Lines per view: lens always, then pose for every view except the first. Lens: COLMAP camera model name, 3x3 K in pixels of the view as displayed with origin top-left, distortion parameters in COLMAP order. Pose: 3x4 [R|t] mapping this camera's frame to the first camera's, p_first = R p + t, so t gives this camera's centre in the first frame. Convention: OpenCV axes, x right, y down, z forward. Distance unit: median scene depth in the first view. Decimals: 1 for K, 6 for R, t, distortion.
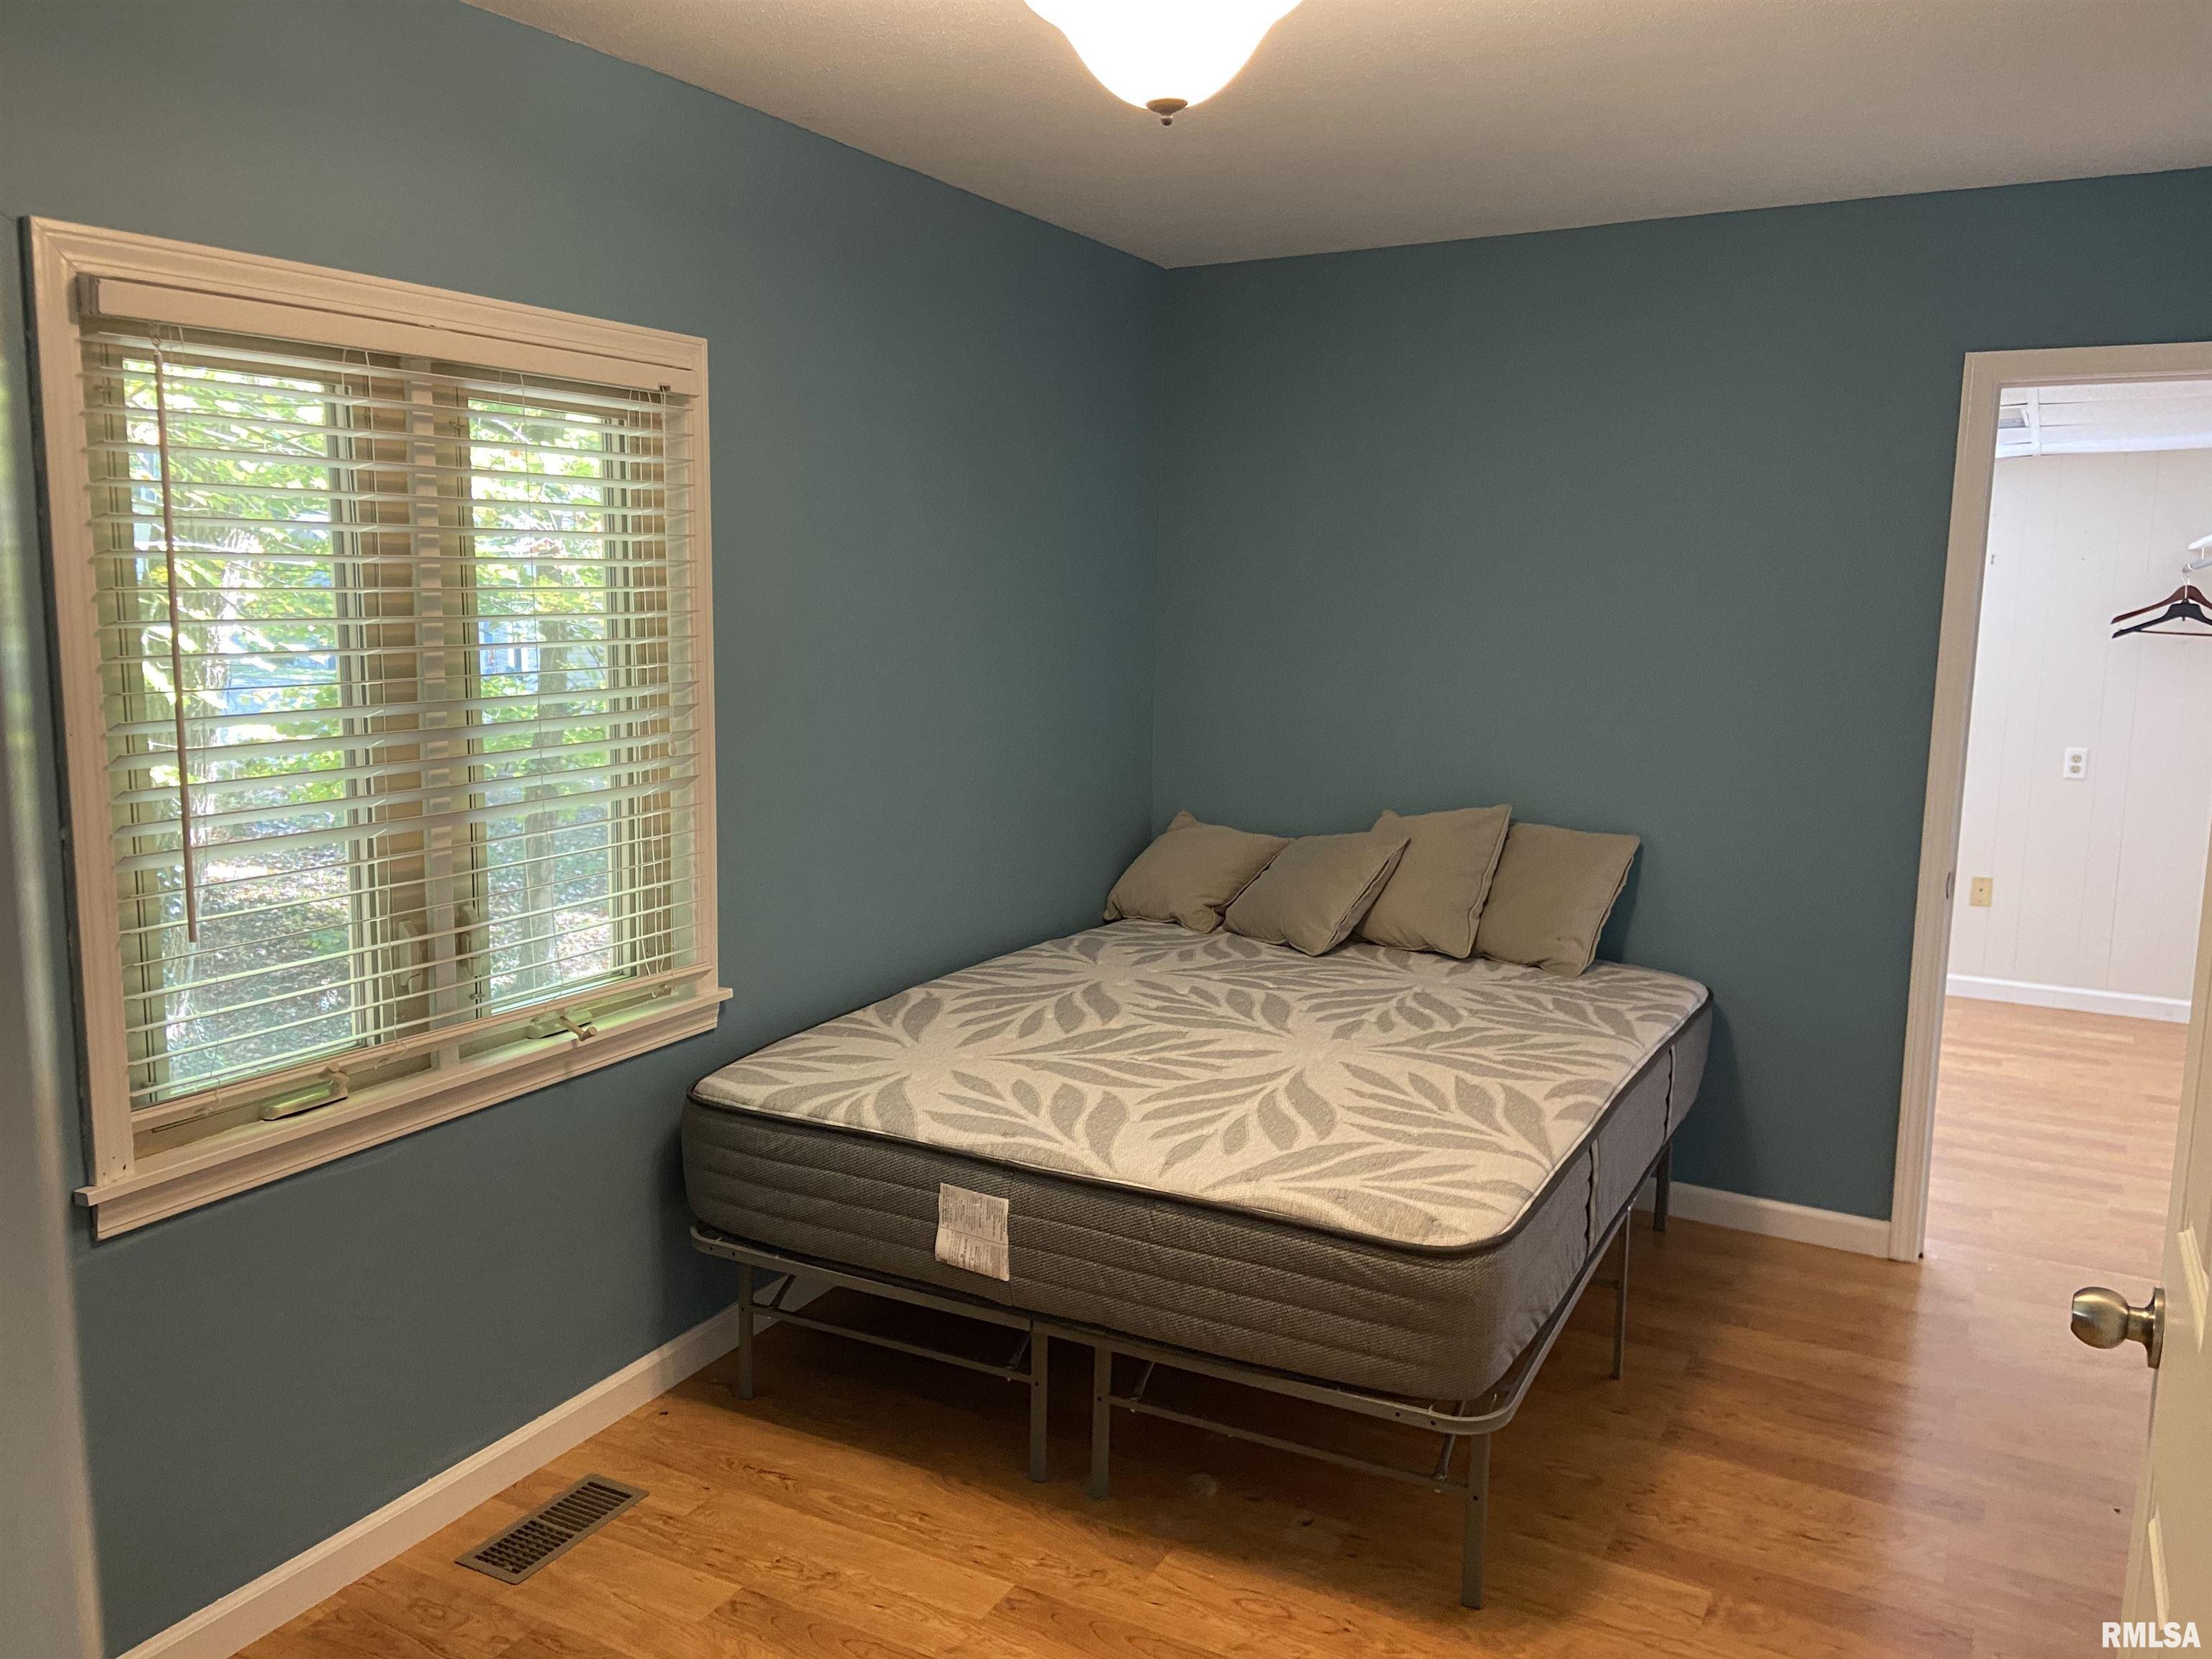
lens RADIAL K [[1667.5, 0, 1090.4], [0, 1667.5, 818.4], [0, 0, 1]] dist [0.121655, -0.152182]
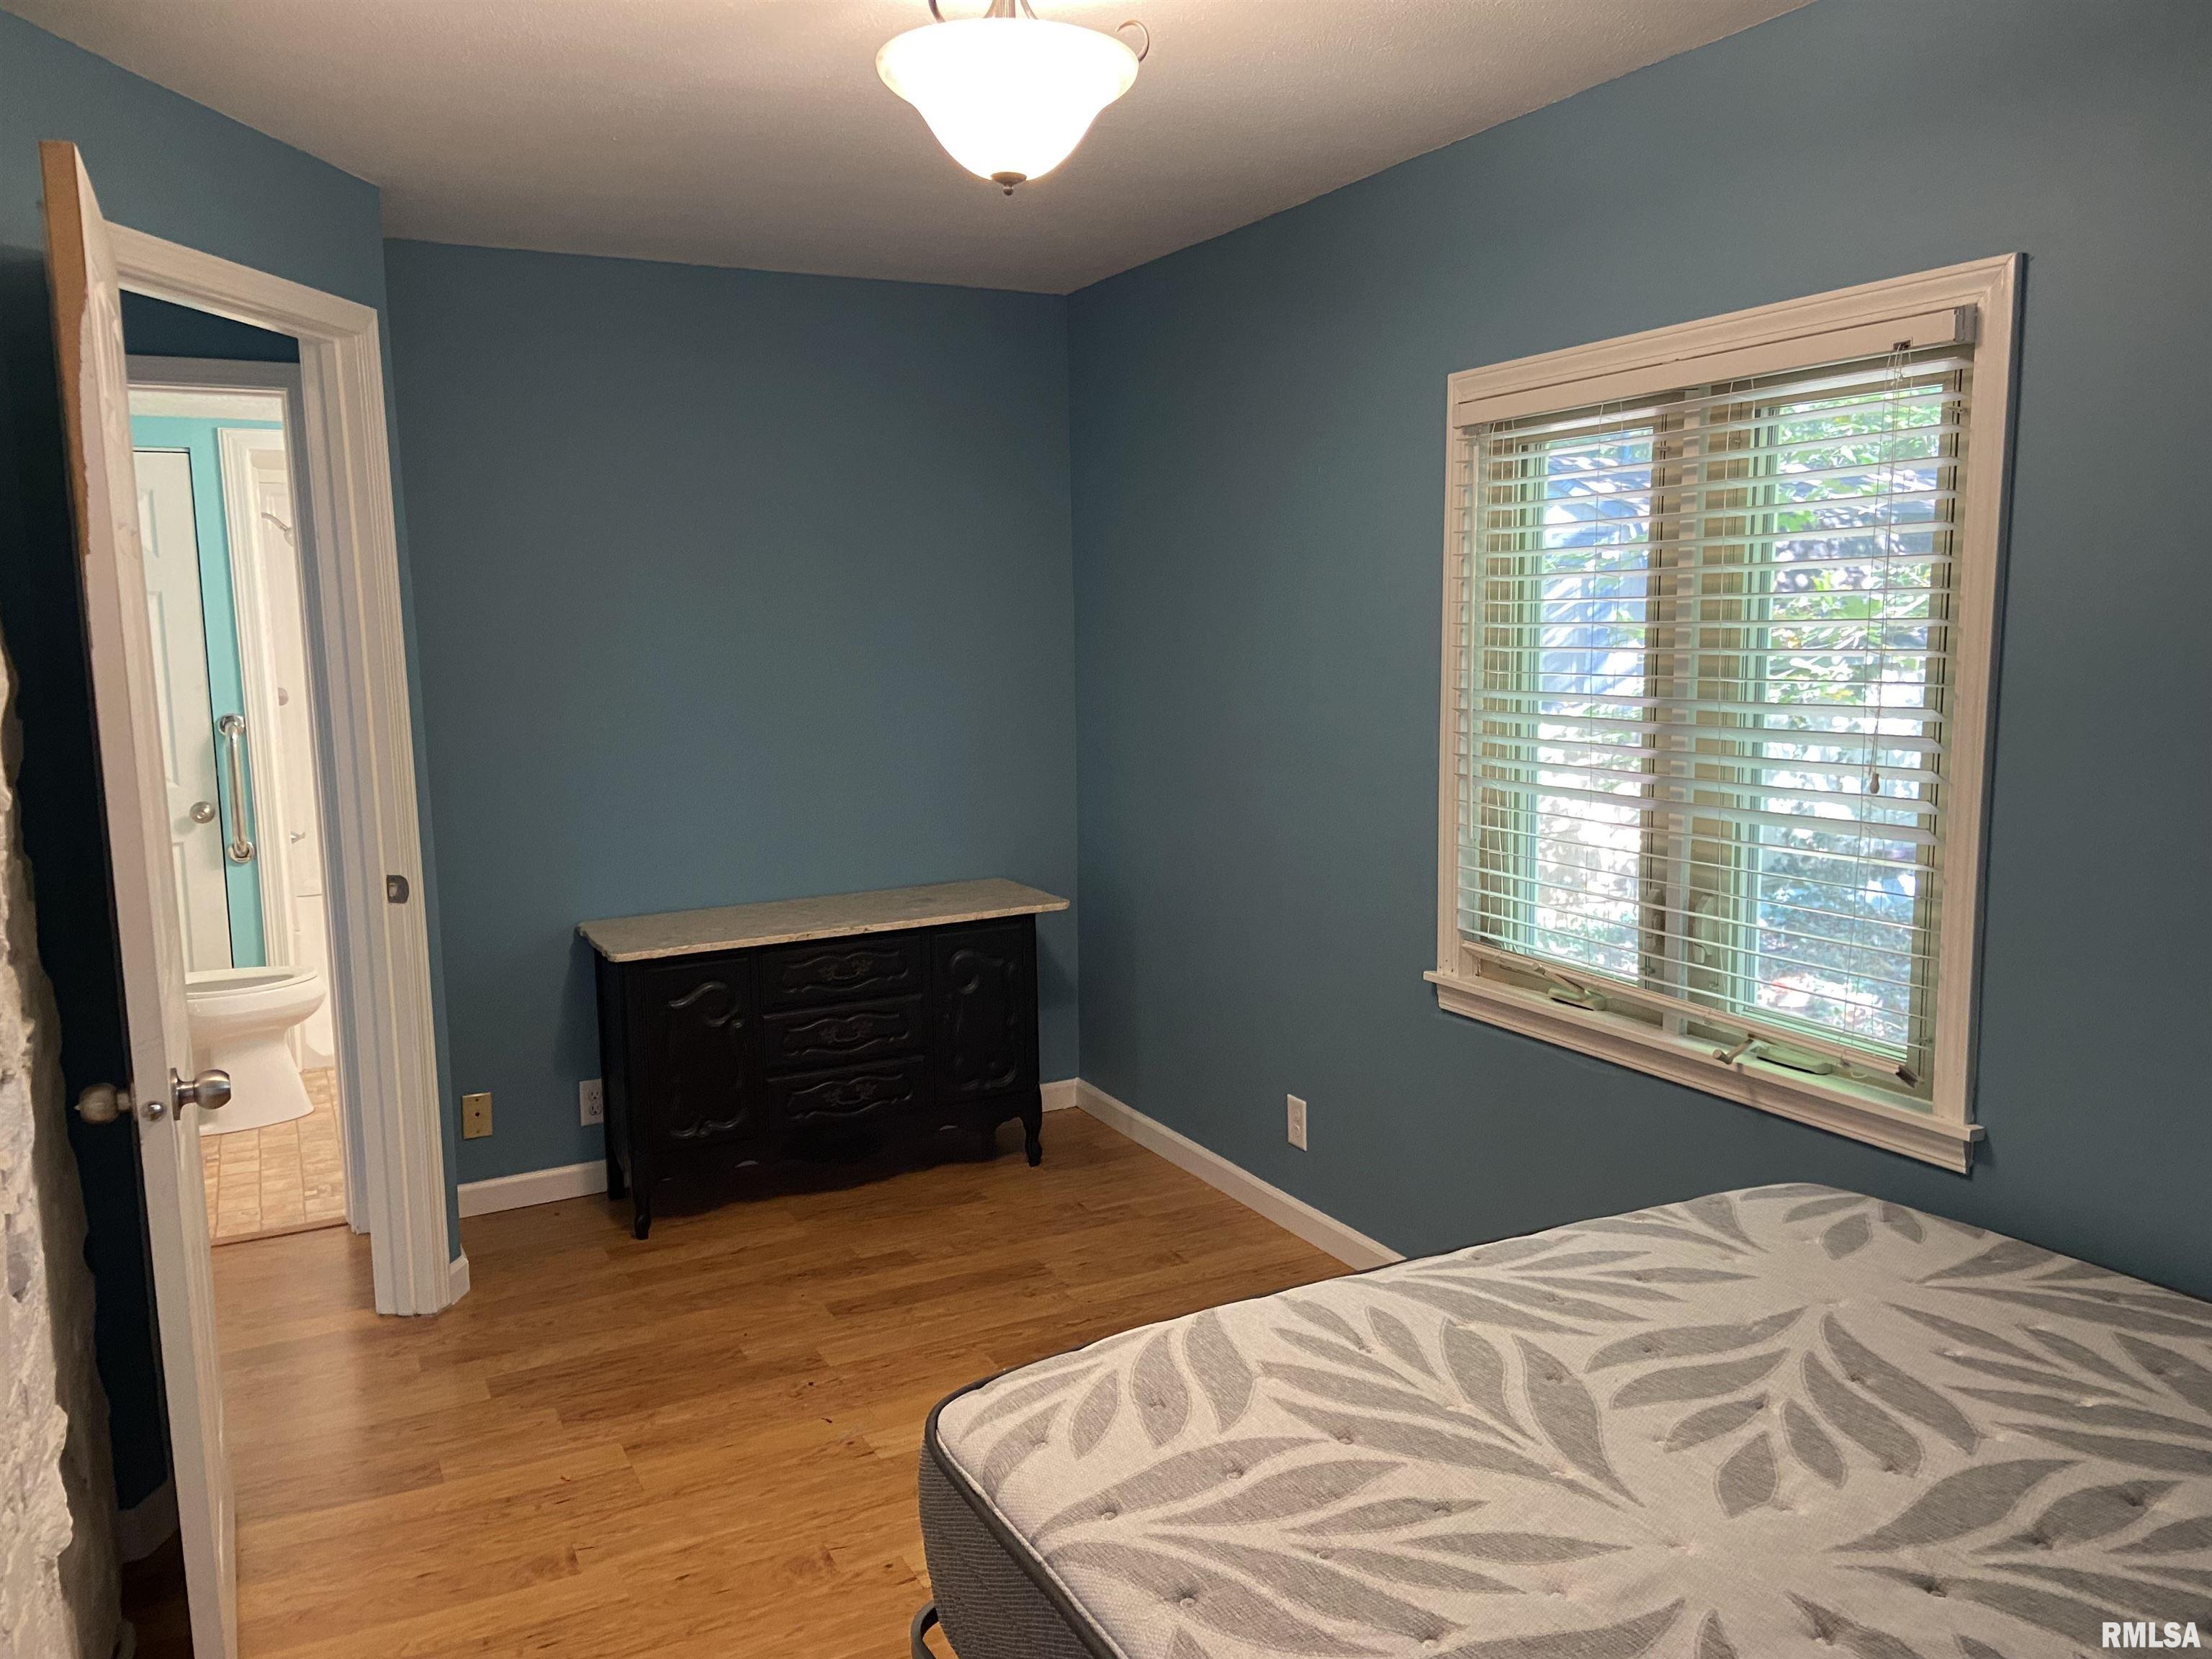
lens RADIAL K [[1667.5, 0, 1090.4], [0, 1667.5, 818.4], [0, 0, 1]] dist [0.121655, -0.152182]
pose [[-0.558142, 0.110537, -0.822350, 0.671192], [-0.100477, 0.974790, 0.199223, -0.158582], [0.823640, 0.193822, -0.532964, 1.171842]]
